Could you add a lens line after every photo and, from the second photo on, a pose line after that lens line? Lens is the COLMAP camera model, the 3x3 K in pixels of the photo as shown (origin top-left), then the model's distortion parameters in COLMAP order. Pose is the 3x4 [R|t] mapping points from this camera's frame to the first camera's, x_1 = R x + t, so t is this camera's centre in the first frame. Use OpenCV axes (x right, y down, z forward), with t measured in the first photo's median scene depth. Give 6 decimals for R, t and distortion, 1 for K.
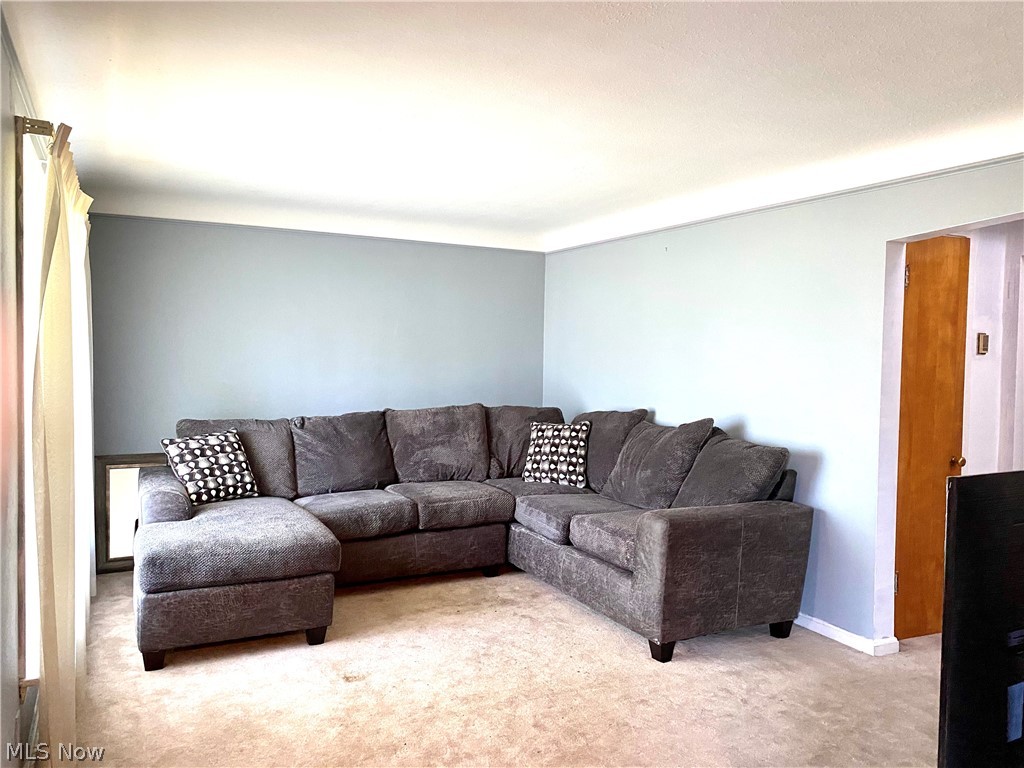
lens RADIAL K [[765.6, 0, 519.4], [0, 765.6, 381.7], [0, 0, 1]] dist [-0.004209, -0.018082]
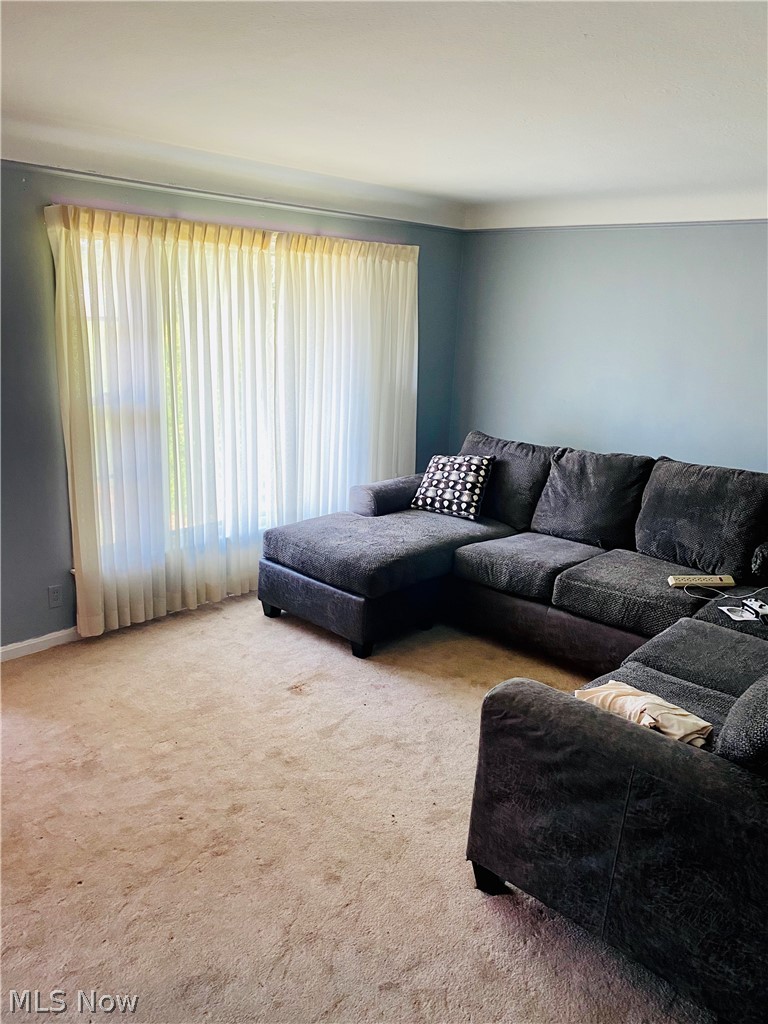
lens RADIAL K [[765.6, 0, 391.3], [0, 765.6, 509.0], [0, 0, 1]] dist [-0.004209, -0.018082]
pose [[0.362323, 0.240655, -0.900448, 0.545099], [-0.083686, 0.970589, 0.225728, -0.082539], [0.928288, -0.006431, 0.371807, 0.539029]]
